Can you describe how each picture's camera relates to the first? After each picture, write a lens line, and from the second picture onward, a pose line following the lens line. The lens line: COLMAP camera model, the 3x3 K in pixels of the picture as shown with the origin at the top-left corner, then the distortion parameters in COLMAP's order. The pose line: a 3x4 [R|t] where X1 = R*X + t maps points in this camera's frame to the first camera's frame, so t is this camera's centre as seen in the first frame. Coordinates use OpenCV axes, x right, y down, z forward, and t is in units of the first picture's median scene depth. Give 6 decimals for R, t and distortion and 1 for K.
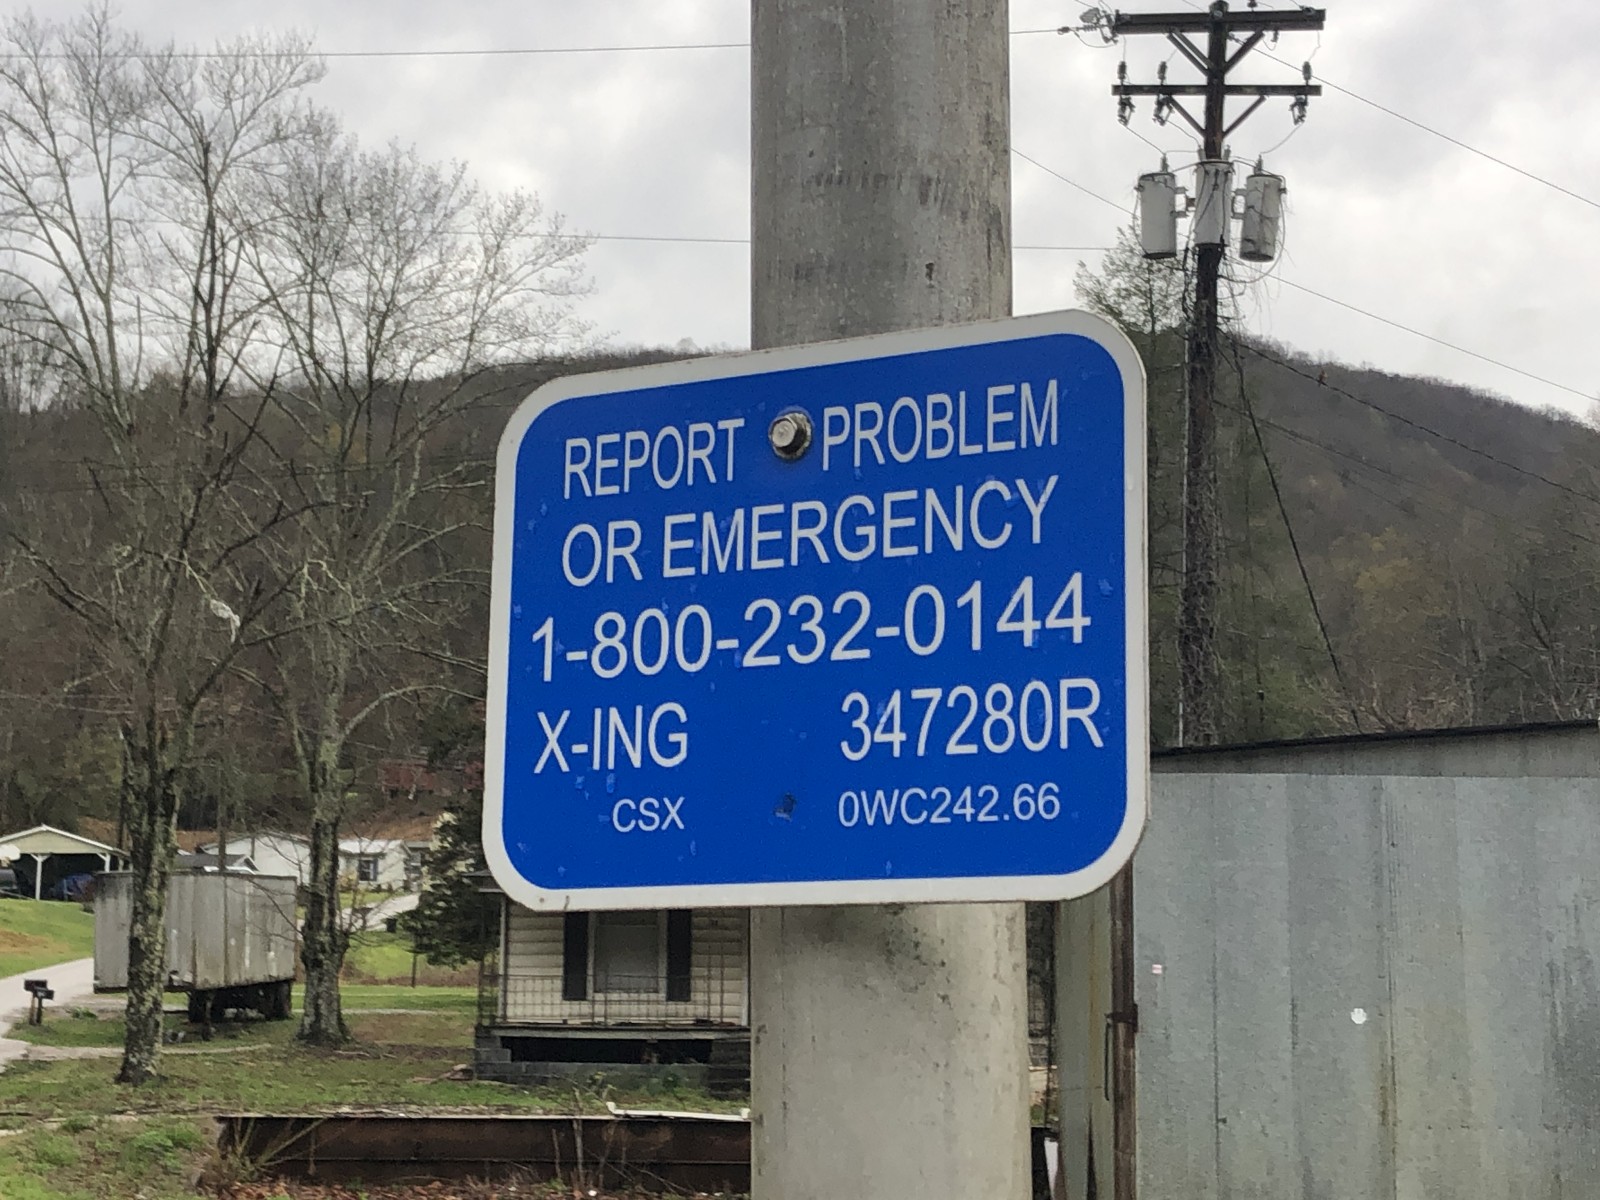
lens RADIAL K [[2878.5, 0, 814.2], [0, 2878.5, 553.1], [0, 0, 1]] dist [0.116071, 0.000000]
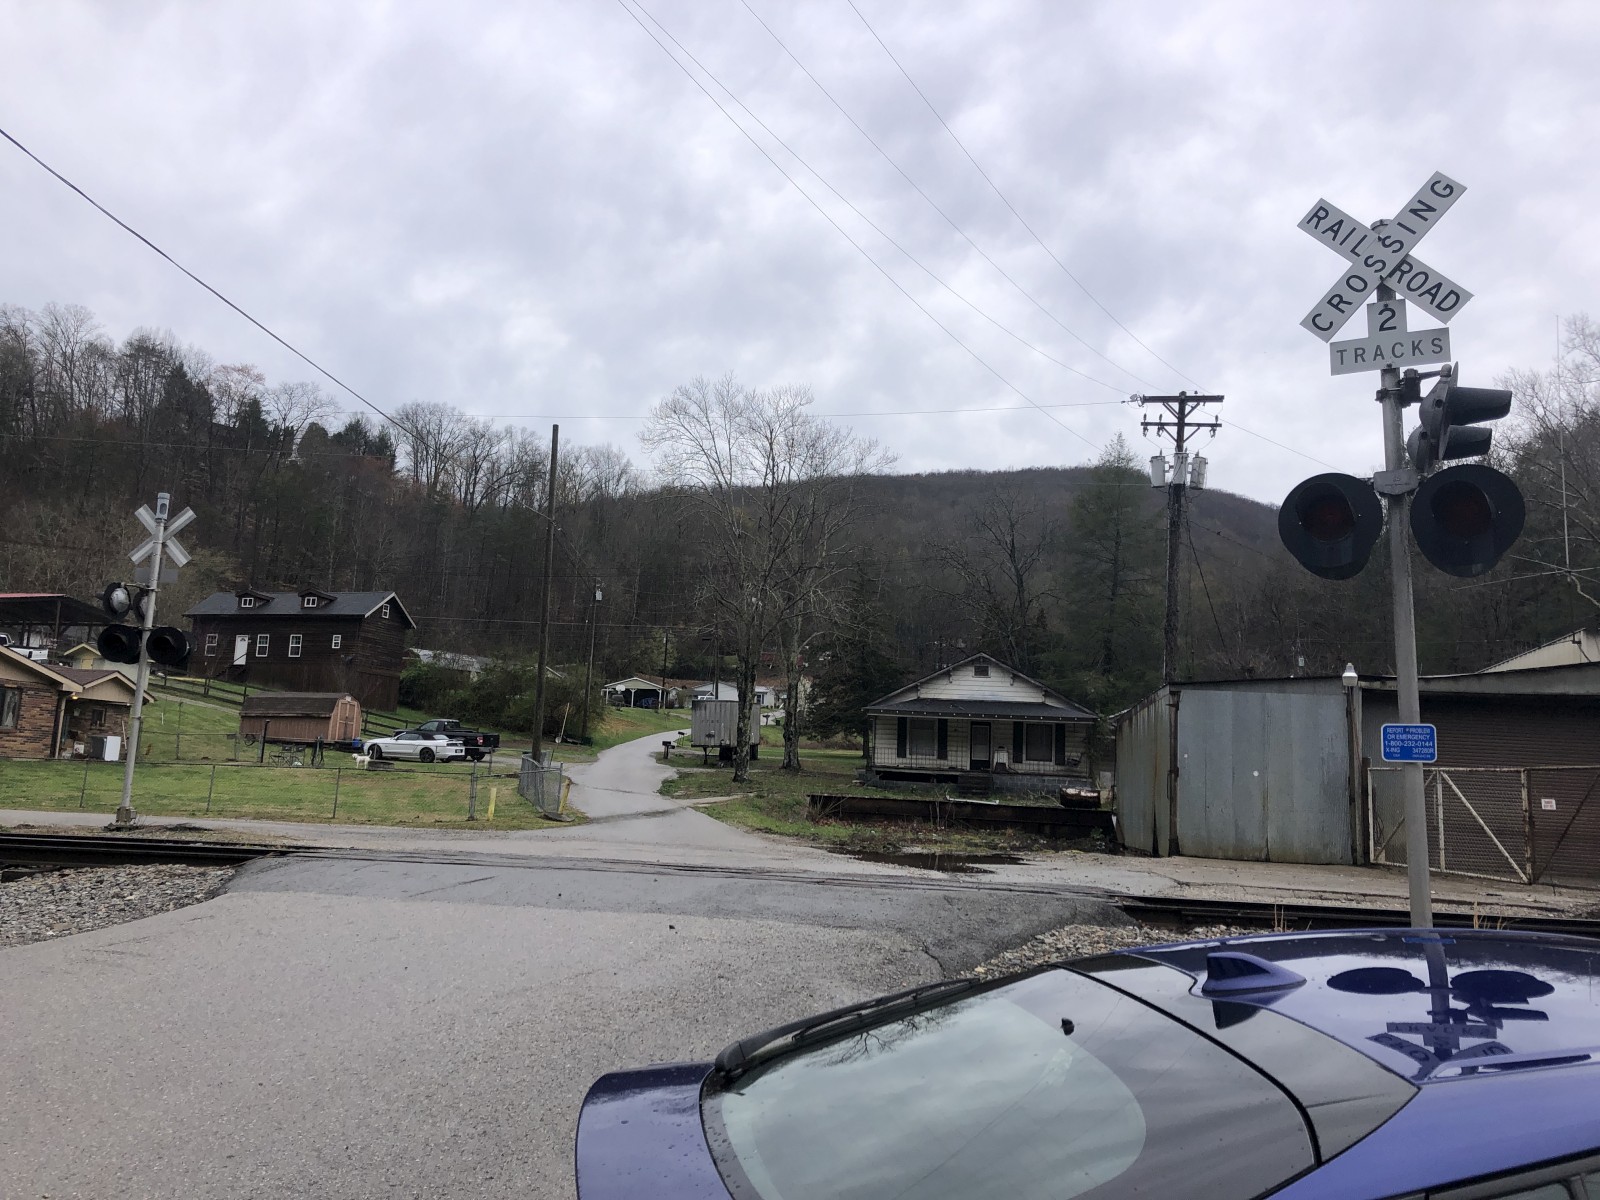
lens RADIAL K [[1299.0, 0, 767.3], [0, 1299.0, 585.0], [0, 0, 1]] dist [0.025897, -0.026991]
pose [[0.993189, 0.018089, -0.115099, -0.097838], [-0.015546, 0.999616, 0.022948, -0.034509], [0.115470, -0.021002, 0.993089, -0.233275]]
